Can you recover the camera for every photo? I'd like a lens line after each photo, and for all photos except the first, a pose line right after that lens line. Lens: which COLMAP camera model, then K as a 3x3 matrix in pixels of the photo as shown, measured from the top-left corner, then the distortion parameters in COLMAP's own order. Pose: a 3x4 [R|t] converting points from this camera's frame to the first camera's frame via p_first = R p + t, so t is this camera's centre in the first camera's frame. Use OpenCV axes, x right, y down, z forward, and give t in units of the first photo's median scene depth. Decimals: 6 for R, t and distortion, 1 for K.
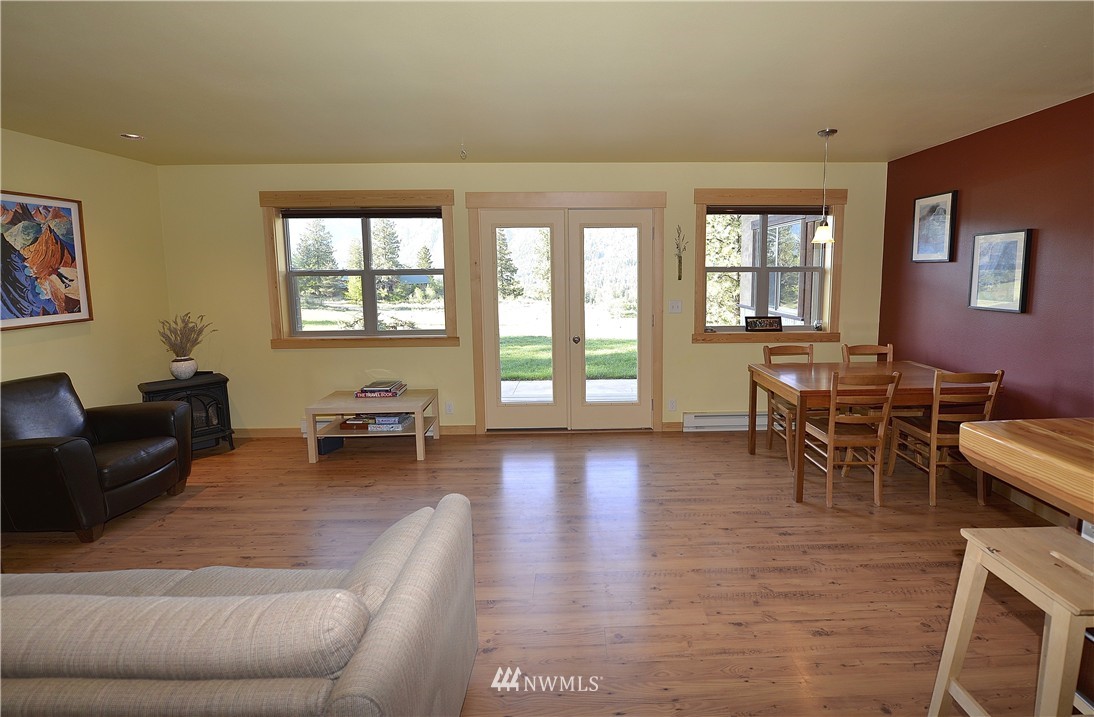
lens RADIAL K [[487.1, 0, 582.3], [0, 487.1, 324.2], [0, 0, 1]] dist [-0.018545, 0.000077]
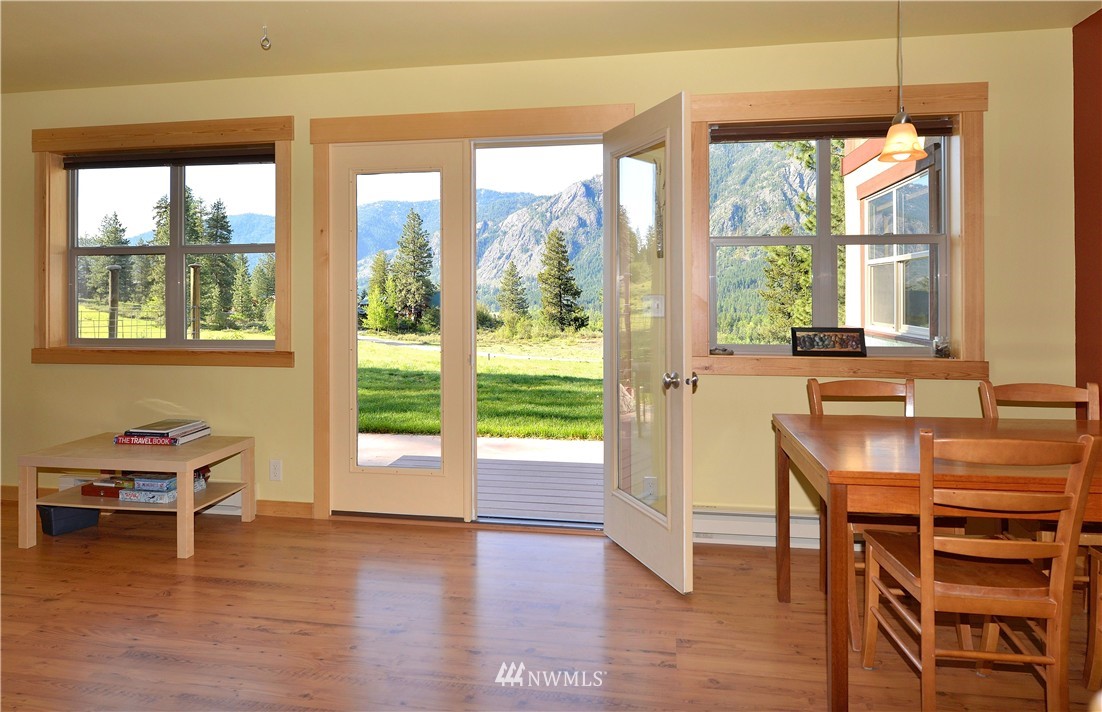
lens RADIAL K [[660.6, 0, 544.5], [0, 660.6, 292.2], [0, 0, 1]] dist [-0.003391, -0.000758]
pose [[0.981773, 0.005907, -0.189968, 0.229008], [-0.027235, 0.993574, -0.109859, 0.036814], [0.188098, 0.113030, 0.975625, 0.262210]]
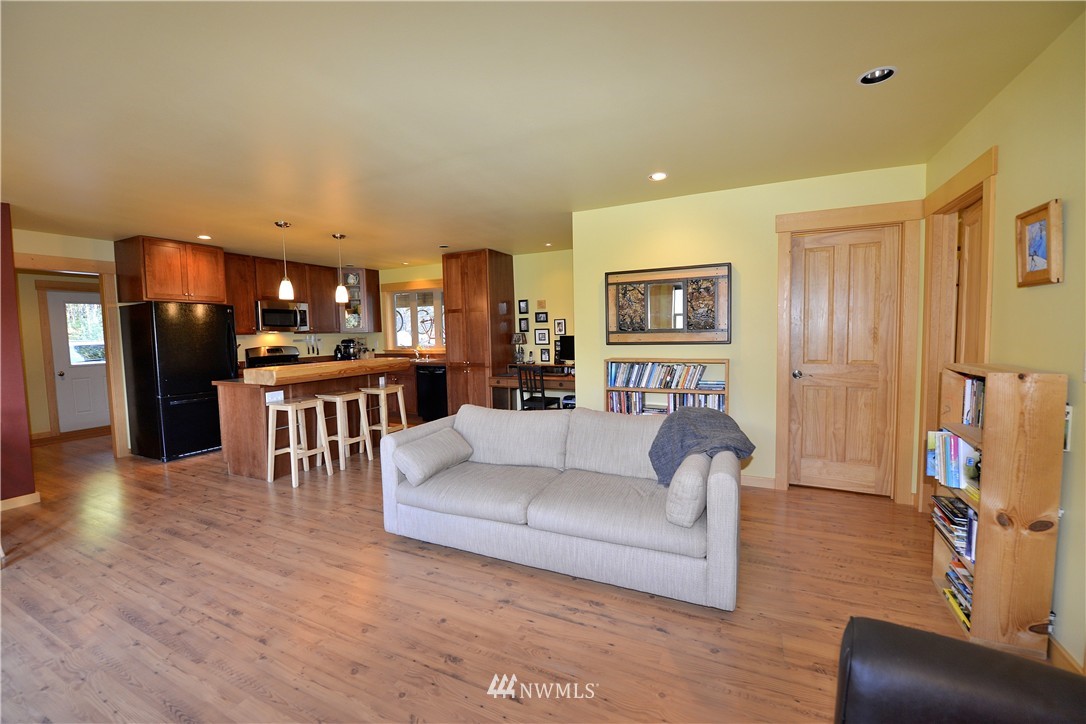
lens RADIAL K [[444.1, 0, 543.0], [0, 444.1, 362.0], [0, 0, 1]] dist [-0.009577, -0.003730]
pose [[-0.889384, -0.001028, 0.457161, -0.635007], [0.082040, 0.983405, 0.161817, -0.048108], [-0.449740, 0.181423, -0.874540, 0.899752]]
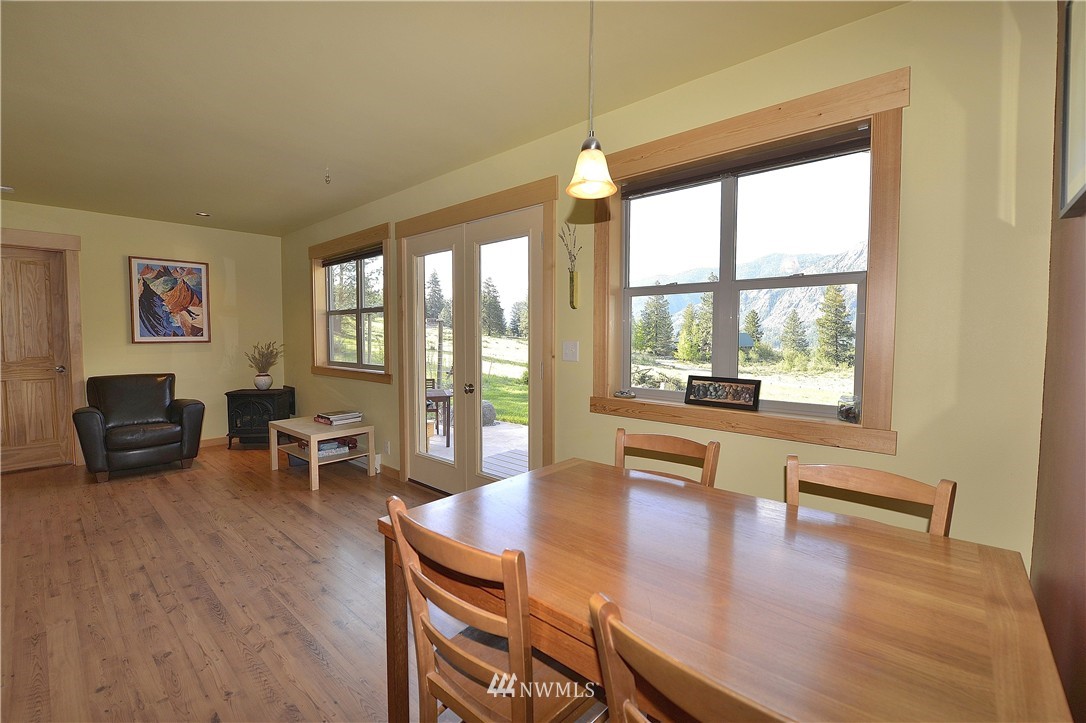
lens RADIAL K [[459.5, 0, 543.0], [0, 459.5, 361.5], [0, 0, 1]] dist [-0.021478, -0.000097]
pose [[0.734575, 0.049884, -0.676691, 0.618752], [-0.083677, 0.996341, -0.017388, -0.009600], [0.673348, 0.069397, 0.736062, 0.579053]]
